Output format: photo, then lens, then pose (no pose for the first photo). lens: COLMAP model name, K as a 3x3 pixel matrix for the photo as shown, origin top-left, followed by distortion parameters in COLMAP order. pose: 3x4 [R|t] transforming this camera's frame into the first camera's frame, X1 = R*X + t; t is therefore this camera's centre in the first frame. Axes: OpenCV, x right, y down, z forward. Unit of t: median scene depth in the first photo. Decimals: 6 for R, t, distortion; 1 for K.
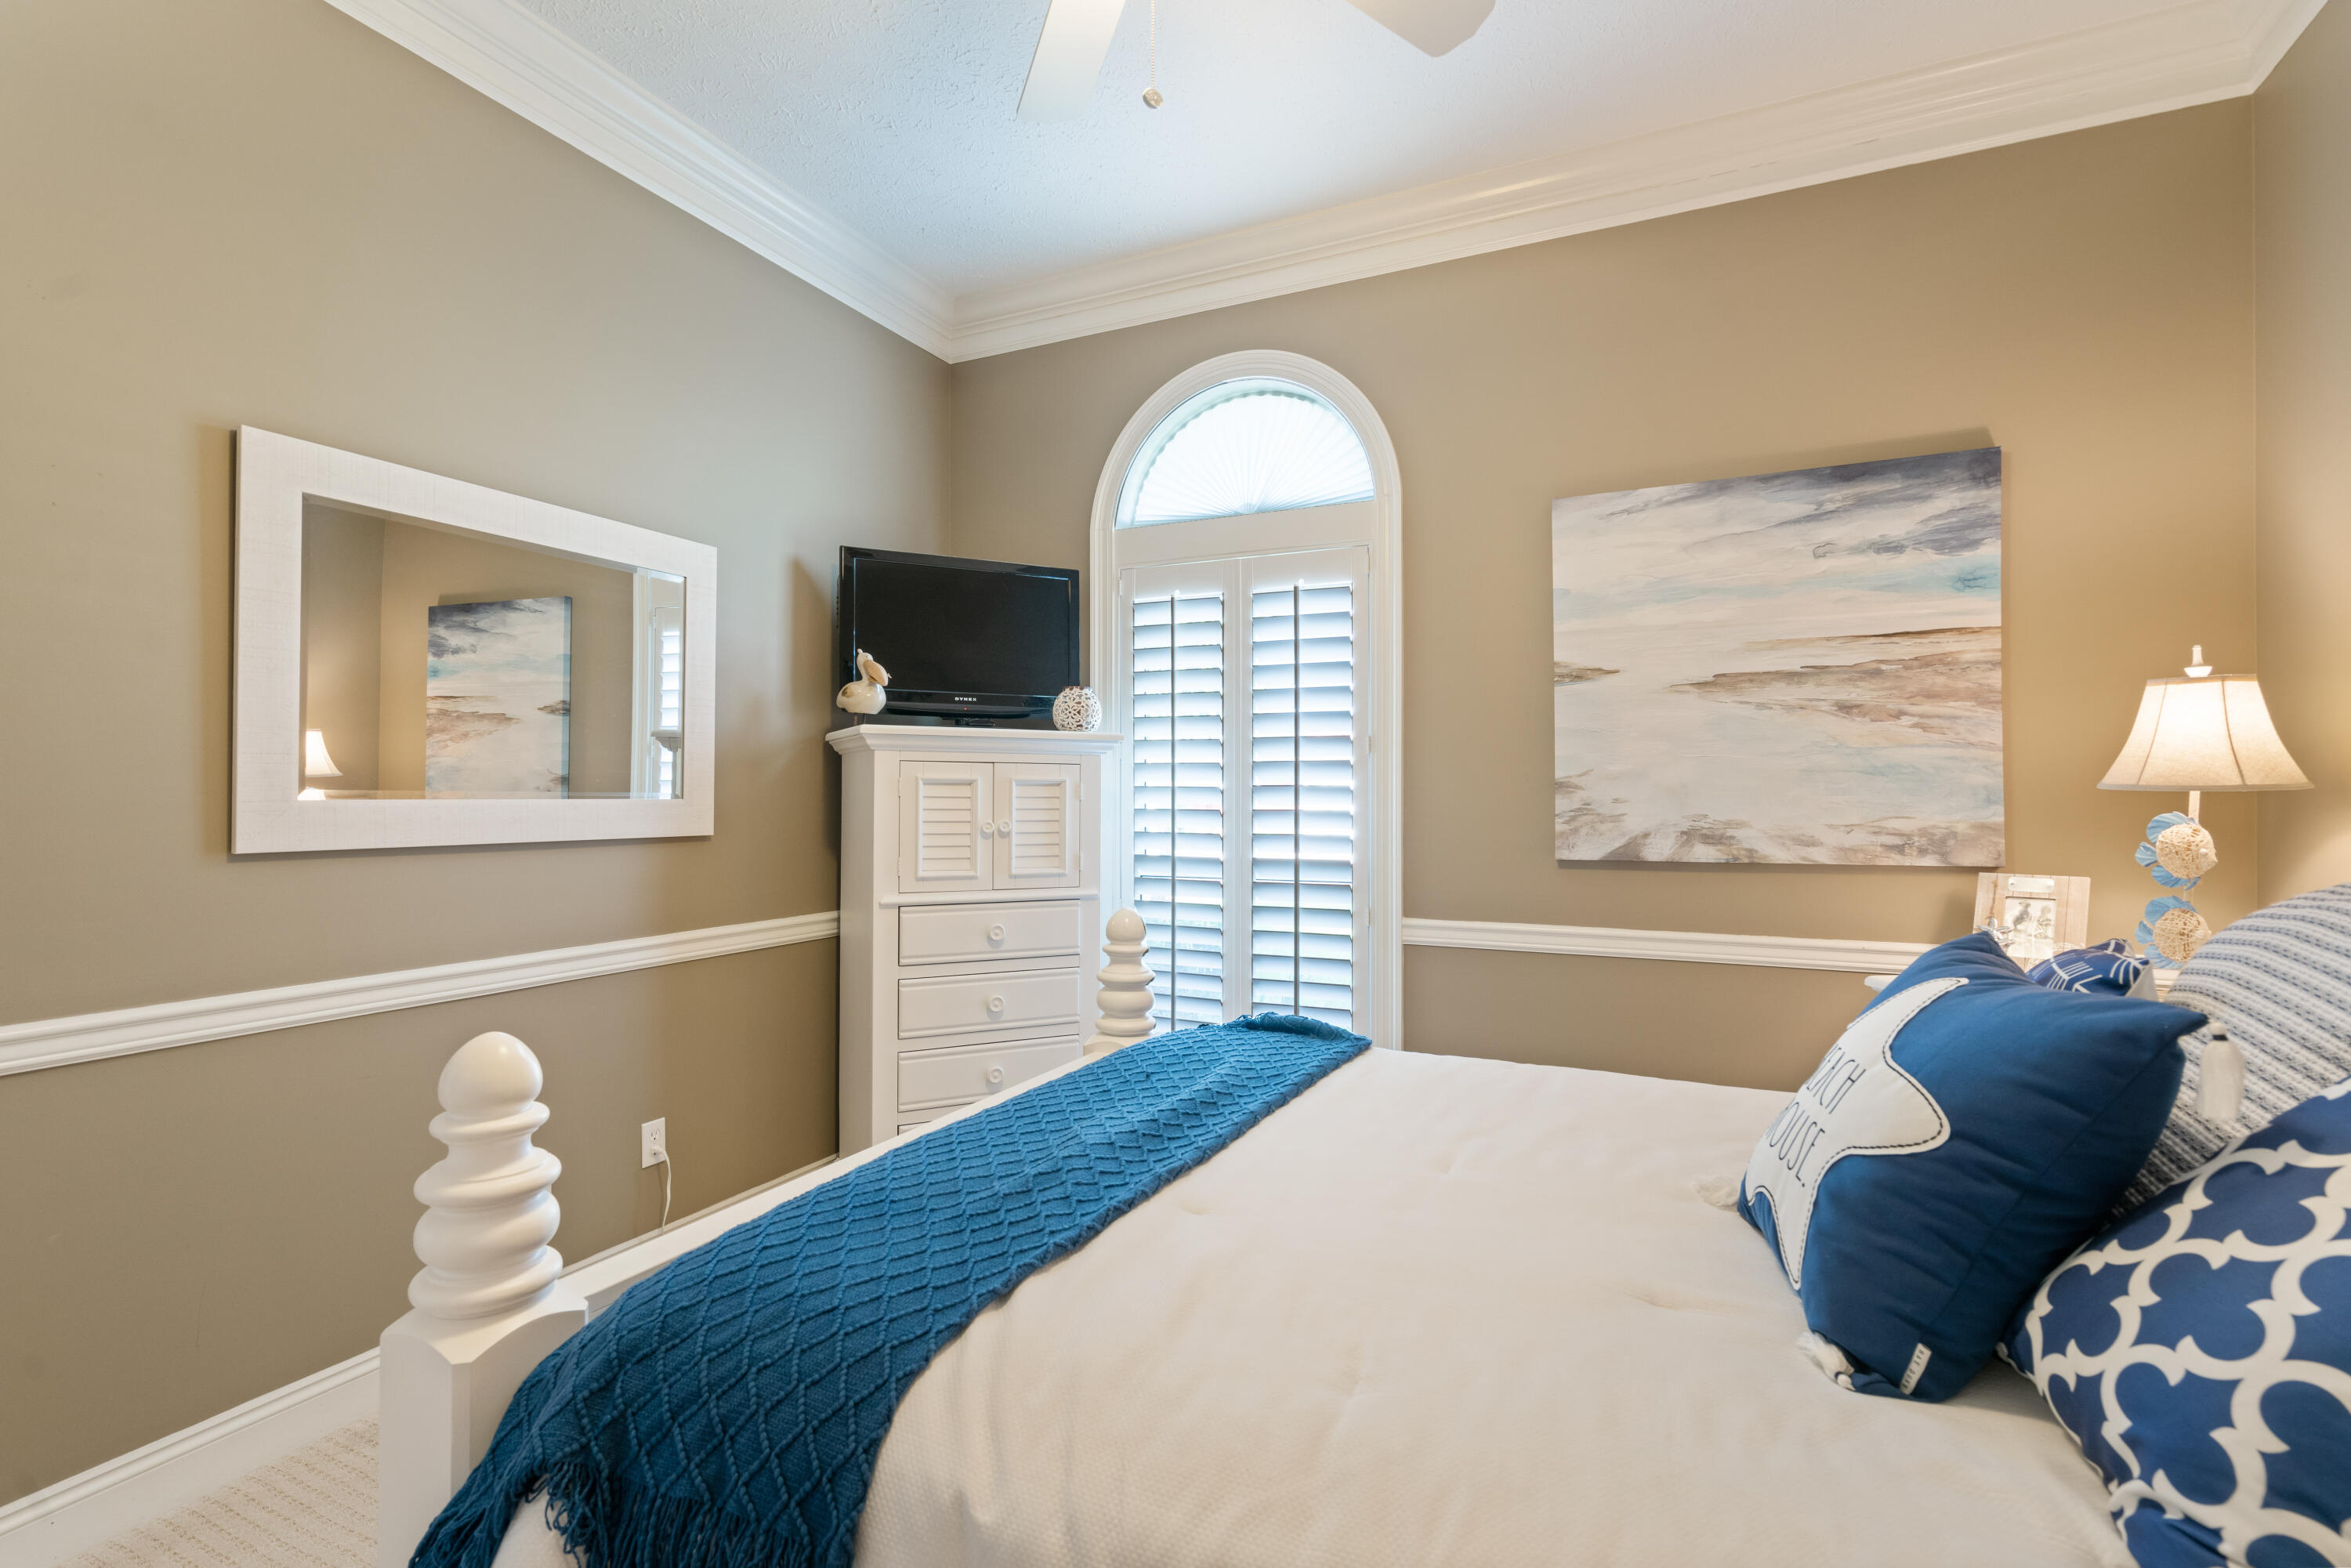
lens RADIAL K [[1065.4, 0, 1176.1], [0, 1065.4, 801.0], [0, 0, 1]] dist [-0.008202, 0.004419]
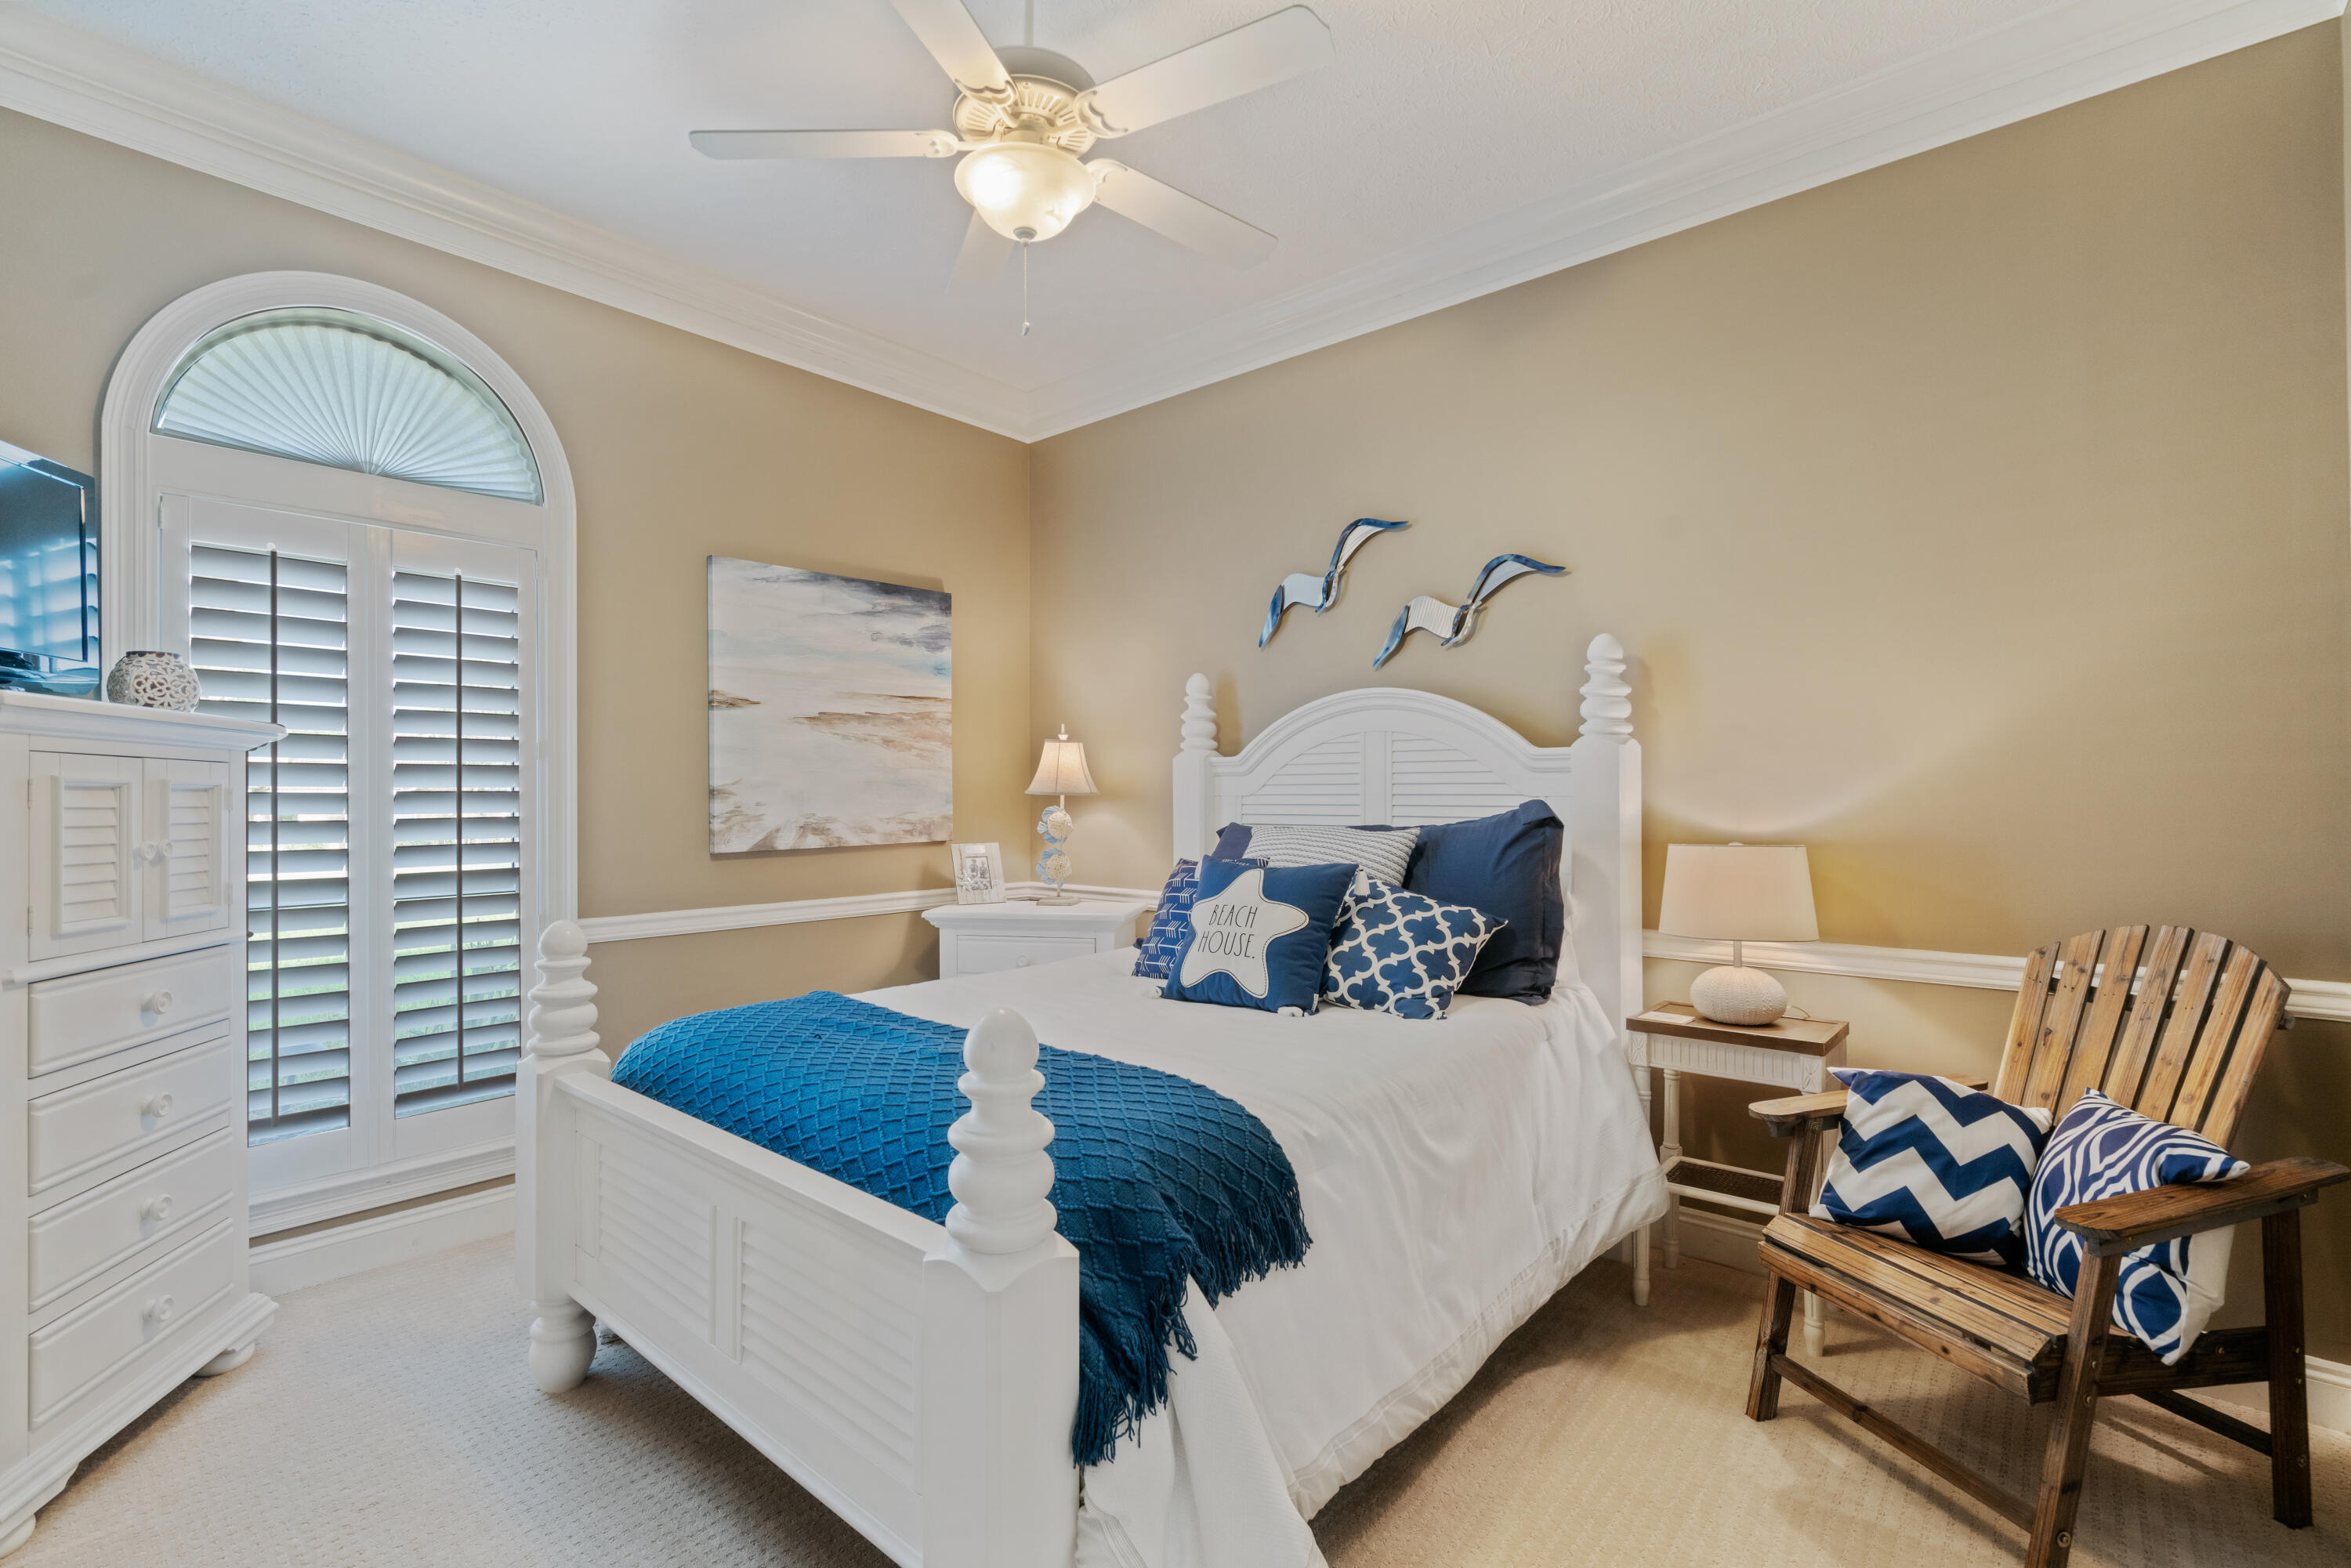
lens RADIAL K [[1065.4, 0, 1126.5], [0, 1065.4, 785.8], [0, 0, 1]] dist [-0.008202, 0.004419]
pose [[0.301249, 0.006604, 0.953523, -0.696293], [0.010979, 0.999886, -0.010394, -0.004201], [-0.953482, 0.013600, 0.301142, 0.203074]]
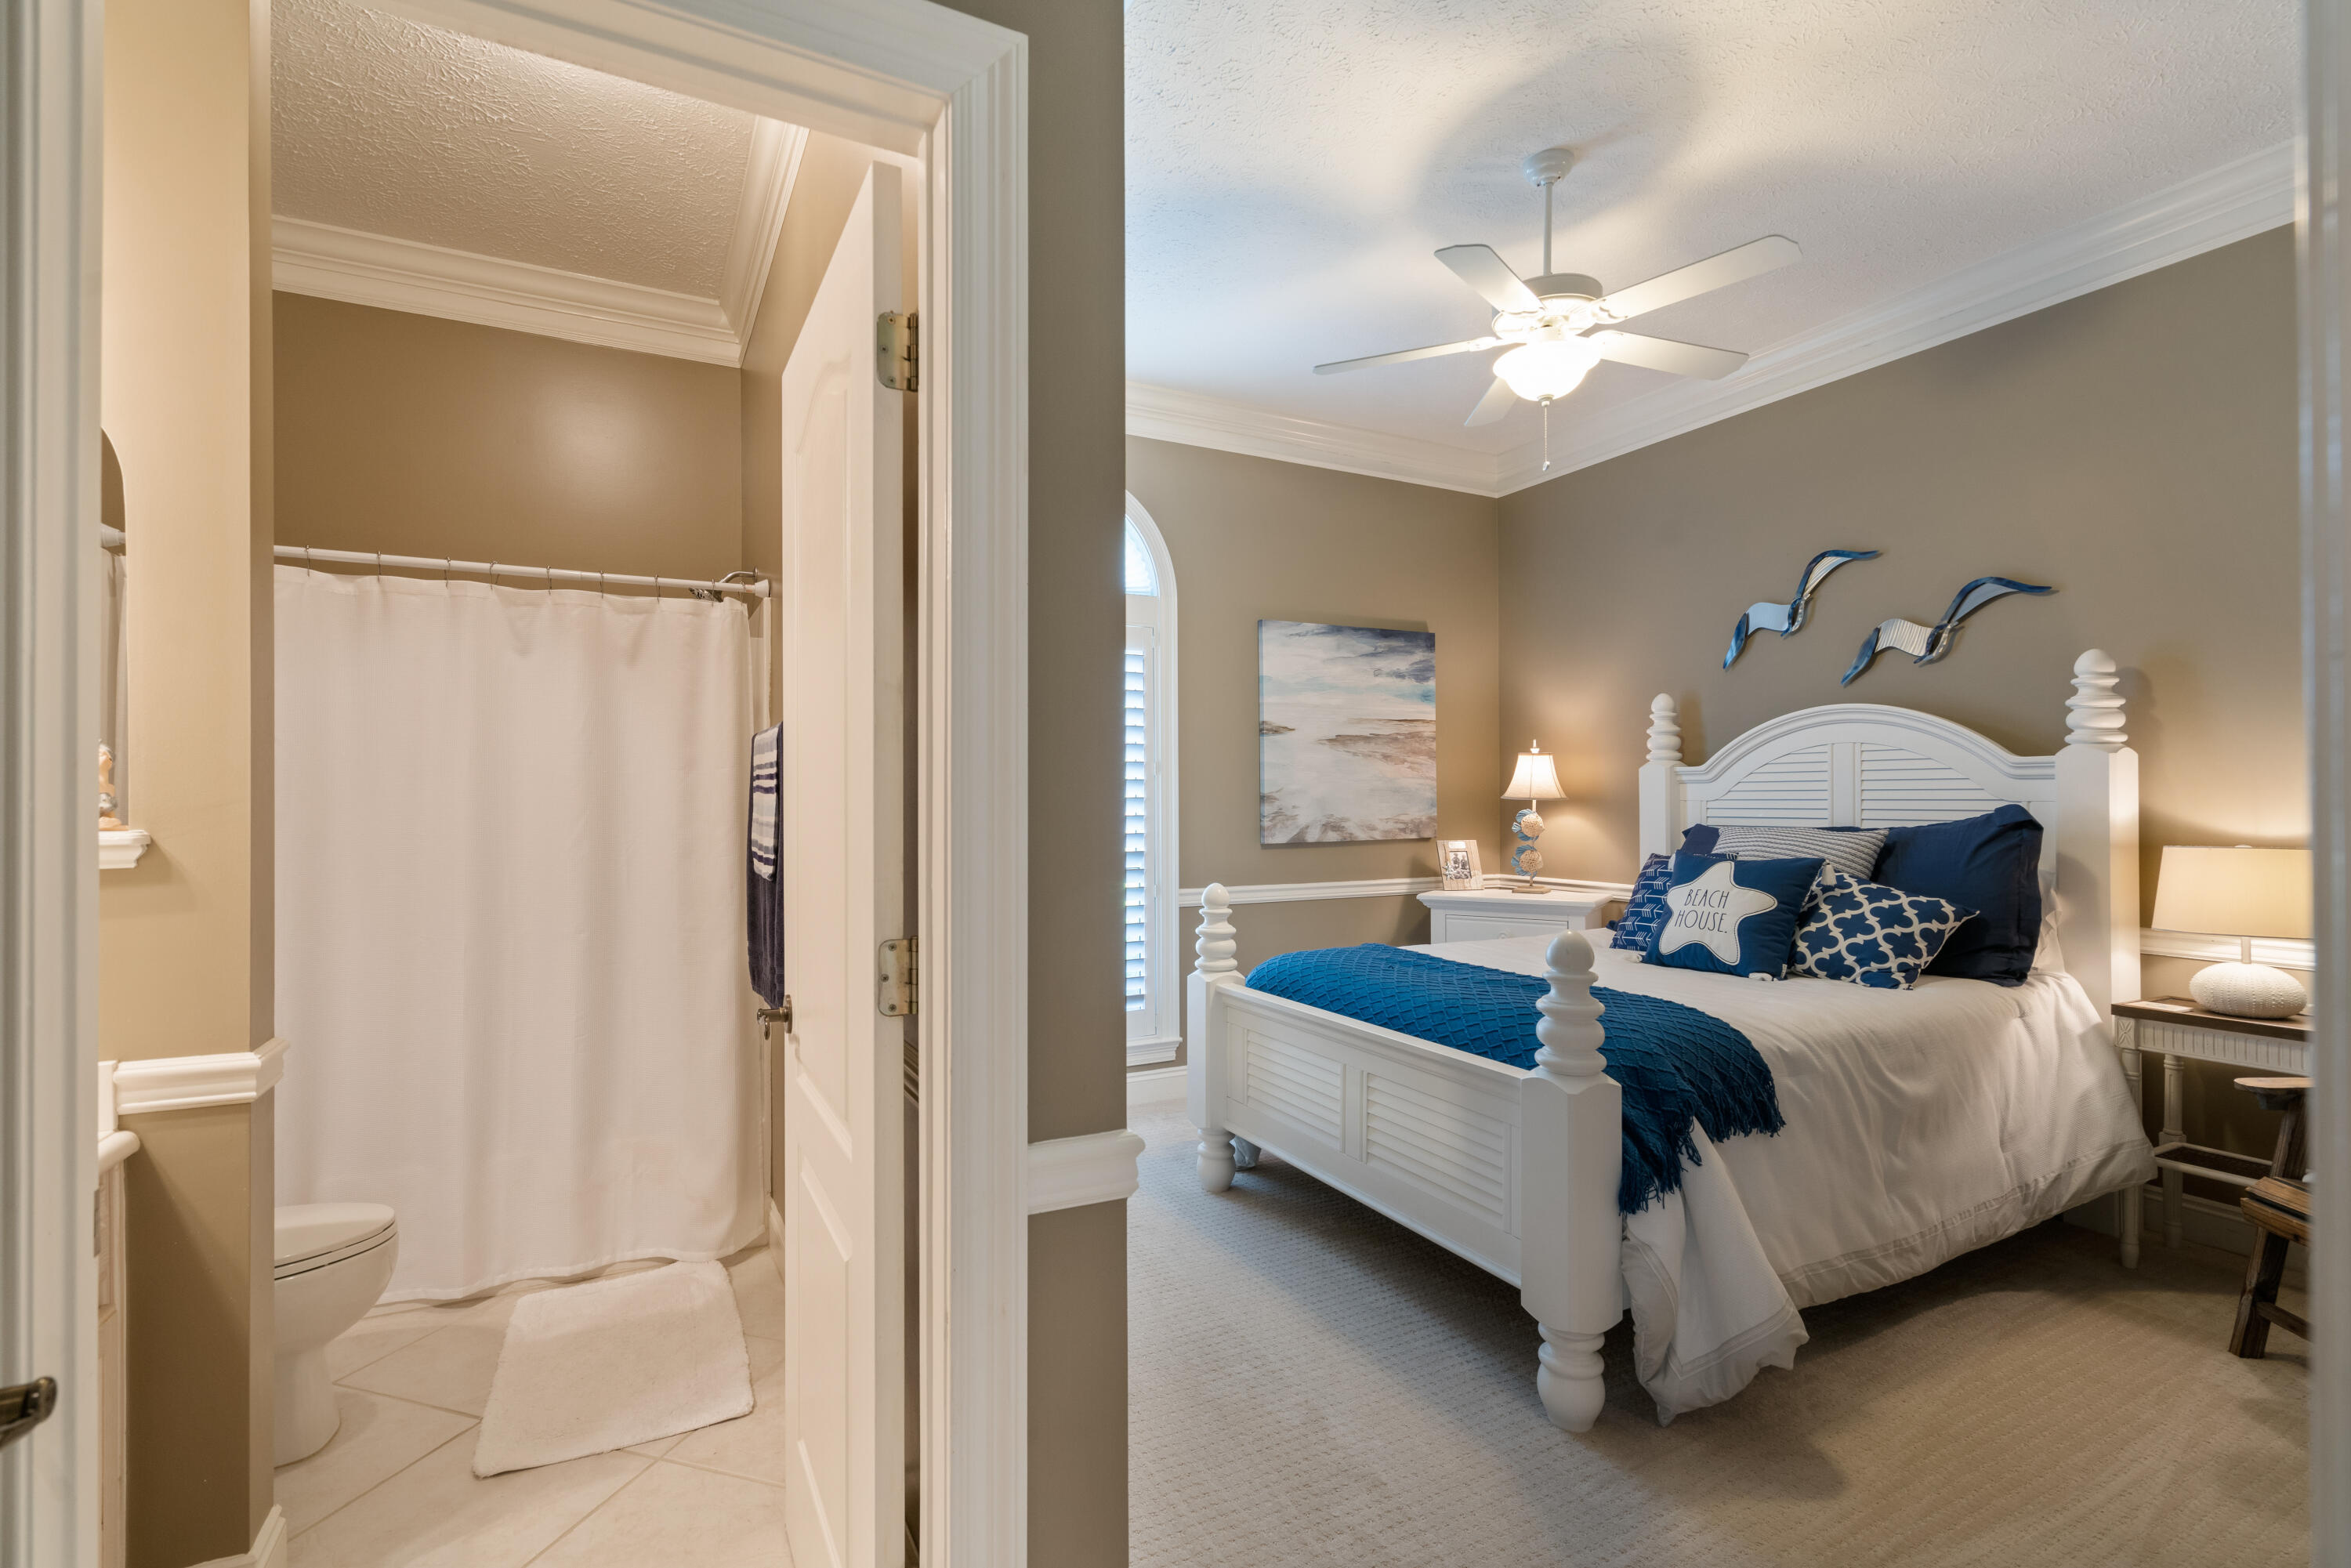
lens RADIAL K [[1065.4, 0, 1134.3], [0, 1065.4, 789.5], [0, 0, 1]] dist [-0.008202, 0.004419]
pose [[0.622432, 0.004961, 0.782658, -1.094735], [0.009931, 0.999849, -0.014235, -0.006394], [-0.782611, 0.016633, 0.622289, 0.160791]]
